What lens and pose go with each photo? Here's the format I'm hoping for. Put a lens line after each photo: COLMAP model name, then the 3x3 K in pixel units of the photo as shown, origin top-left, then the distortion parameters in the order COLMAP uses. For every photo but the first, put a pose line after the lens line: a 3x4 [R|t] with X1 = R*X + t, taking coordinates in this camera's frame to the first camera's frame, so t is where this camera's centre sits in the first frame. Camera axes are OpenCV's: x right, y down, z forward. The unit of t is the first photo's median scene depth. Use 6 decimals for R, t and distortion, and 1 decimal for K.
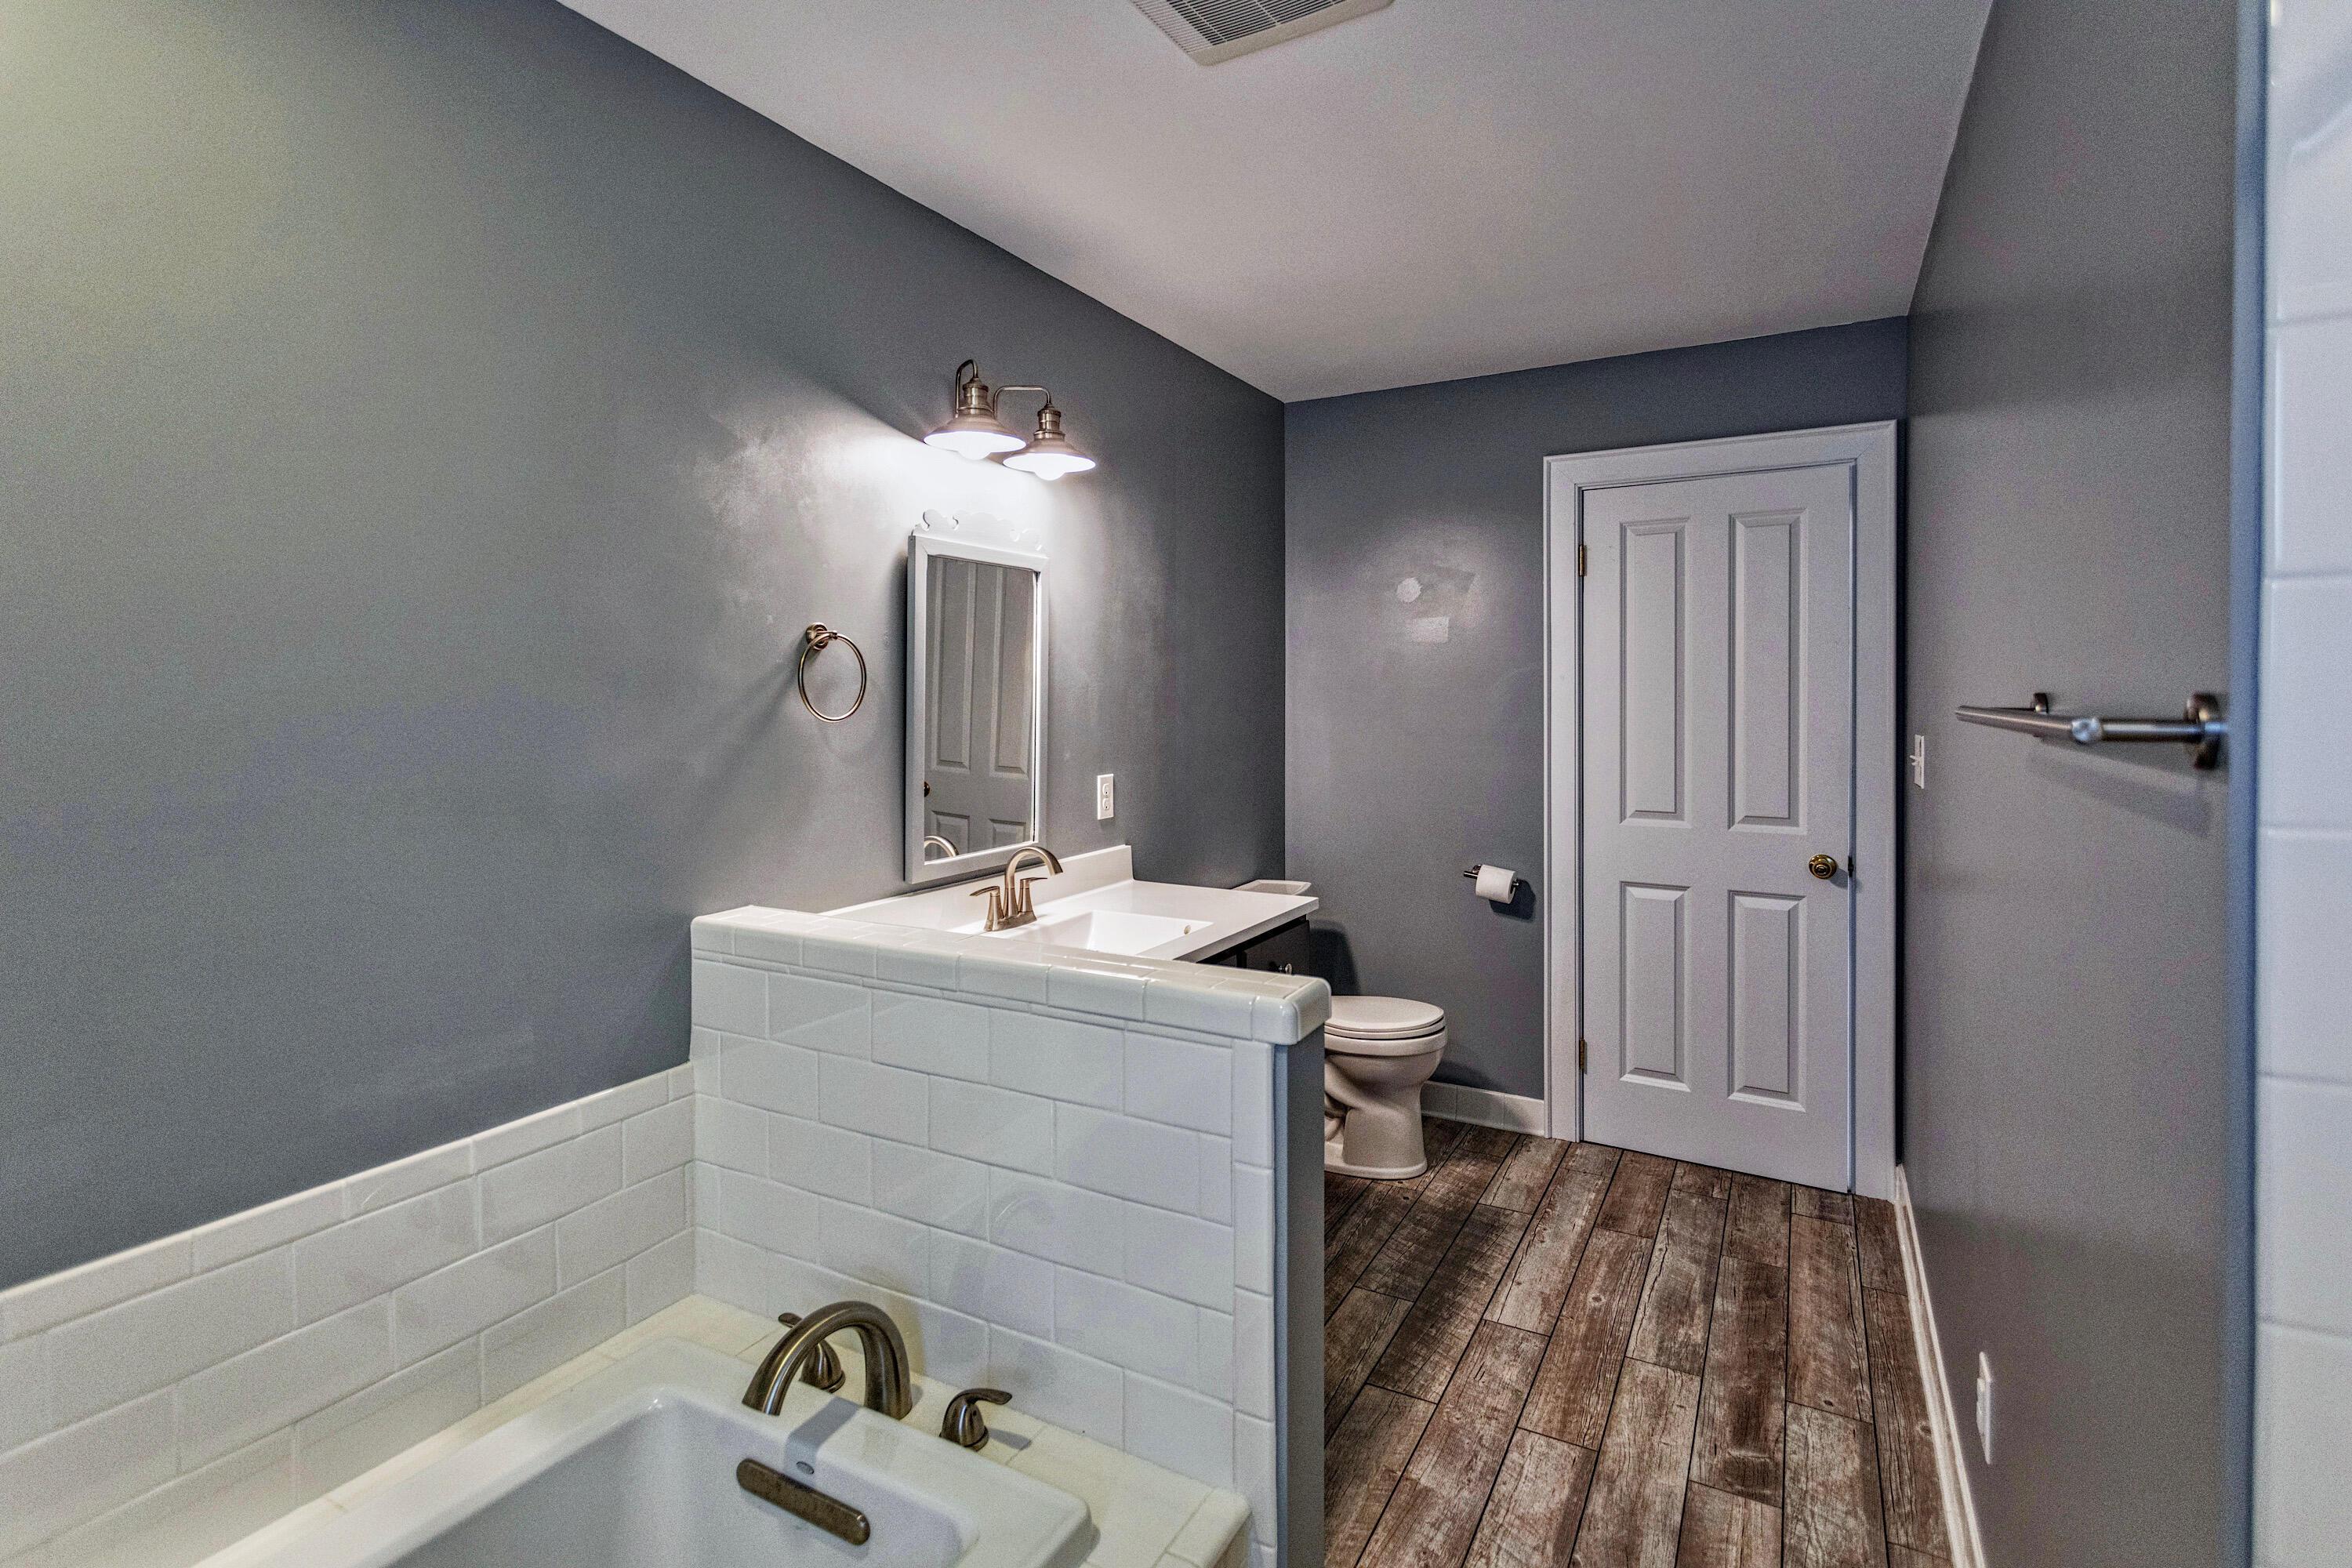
lens RADIAL K [[1141.0, 0, 1174.1], [0, 1141.0, 696.8], [0, 0, 1]] dist [0.002564, 0.000989]
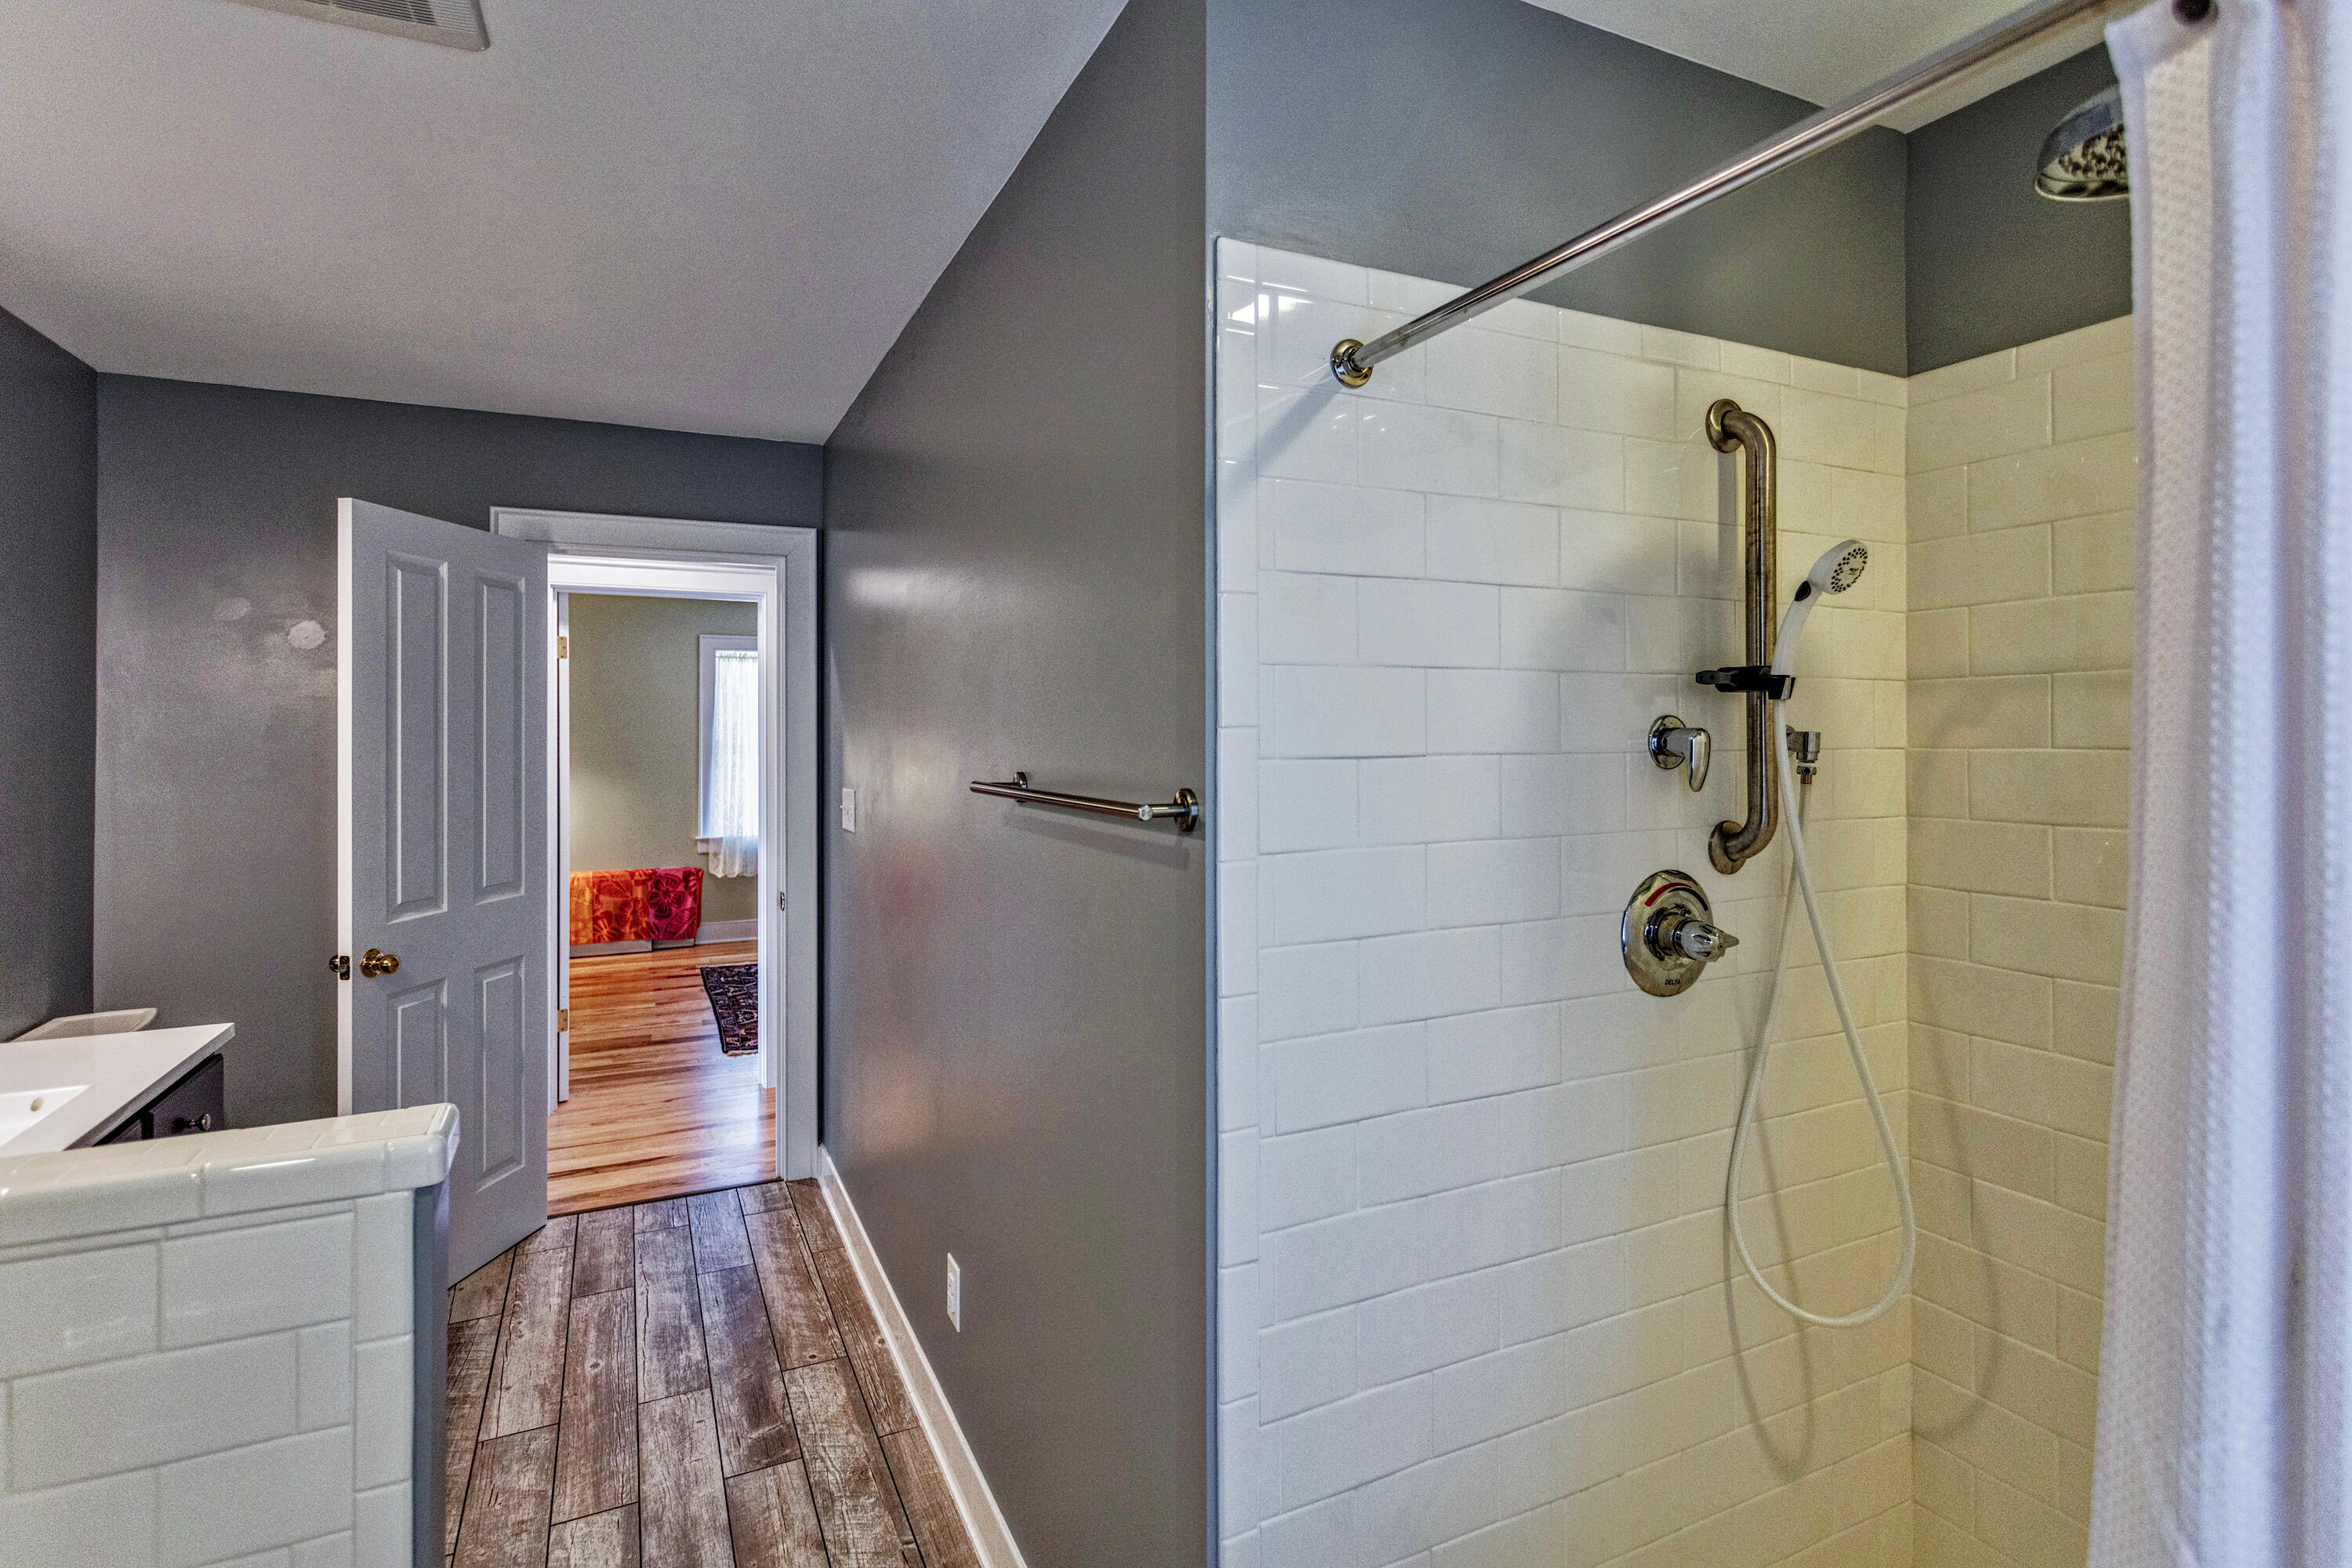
lens RADIAL K [[1131.5, 0, 1164.2], [0, 1131.5, 707.3], [0, 0, 1]] dist [0.004120, 0.000298]
pose [[0.577918, 0.017195, 0.815914, -0.179961], [0.003927, 0.999708, -0.023850, -0.028761], [-0.816086, 0.016987, 0.577681, 0.004486]]
